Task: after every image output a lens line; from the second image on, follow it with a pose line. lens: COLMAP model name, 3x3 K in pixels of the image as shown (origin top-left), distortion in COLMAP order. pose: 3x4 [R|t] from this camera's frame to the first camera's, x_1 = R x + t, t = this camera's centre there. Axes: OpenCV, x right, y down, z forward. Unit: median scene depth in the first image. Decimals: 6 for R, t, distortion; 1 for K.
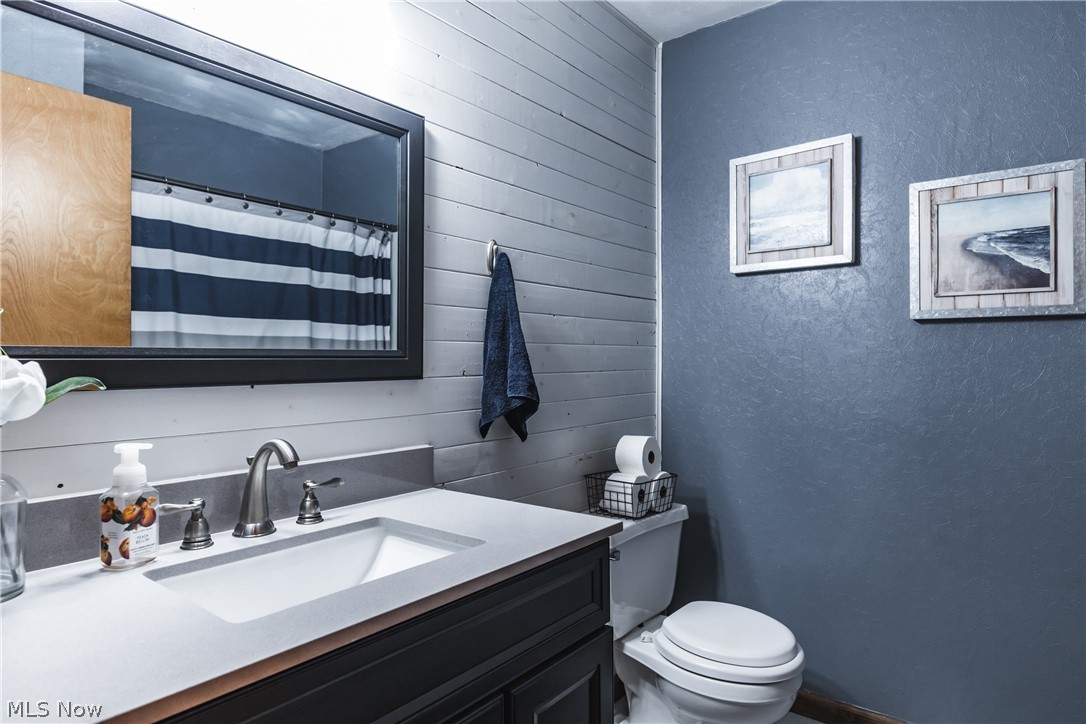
lens RADIAL K [[622.9, 0, 548.9], [0, 622.9, 358.2], [0, 0, 1]] dist [0.003462, 0.003150]
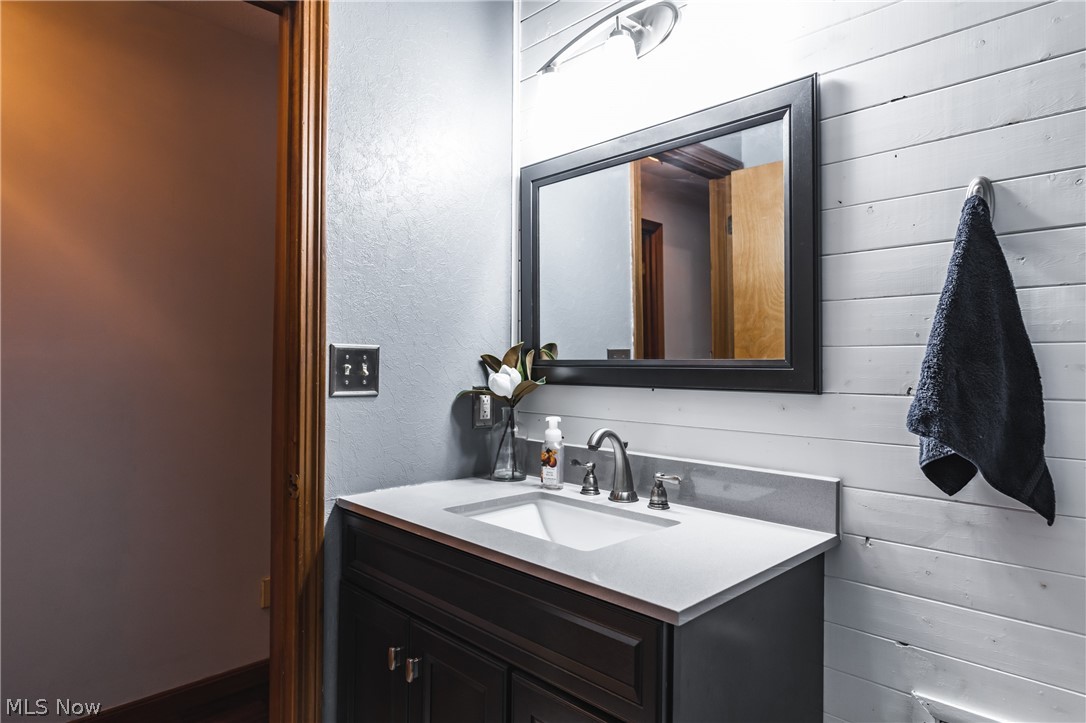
lens RADIAL K [[622.9, 0, 548.9], [0, 622.9, 360.3], [0, 0, 1]] dist [0.003462, 0.003150]
pose [[-0.106610, -0.000040, -0.994301, 0.794958], [0.000433, 1.000000, -0.000087, -0.013839], [0.994301, -0.000440, -0.106610, 0.909183]]
